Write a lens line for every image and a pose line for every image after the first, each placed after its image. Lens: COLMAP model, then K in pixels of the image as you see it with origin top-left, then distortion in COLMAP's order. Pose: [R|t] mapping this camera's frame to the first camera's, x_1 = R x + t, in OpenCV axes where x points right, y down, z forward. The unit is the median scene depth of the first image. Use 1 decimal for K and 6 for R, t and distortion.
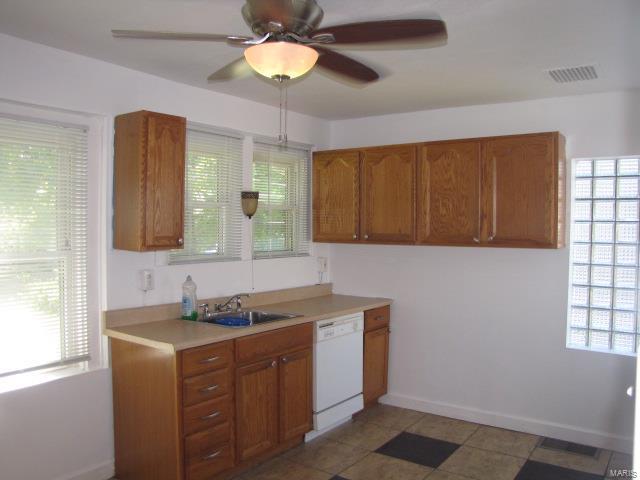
lens RADIAL K [[536.0, 0, 322.7], [0, 536.0, 245.1], [0, 0, 1]] dist [-0.182434, 0.158544]
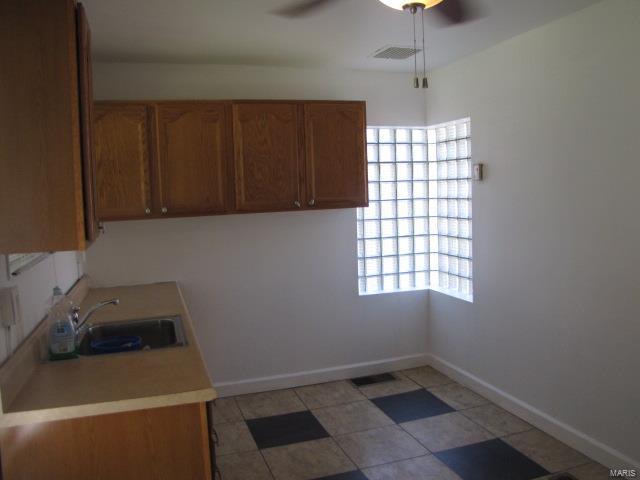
lens RADIAL K [[531.8, 0, 318.5], [0, 531.8, 238.9], [0, 0, 1]] dist [-0.161517, 0.147234]
pose [[0.596196, -0.102573, 0.796259, -0.474670], [0.073820, 0.994607, 0.072851, -0.013821], [-0.799438, 0.015346, 0.600553, 0.364364]]
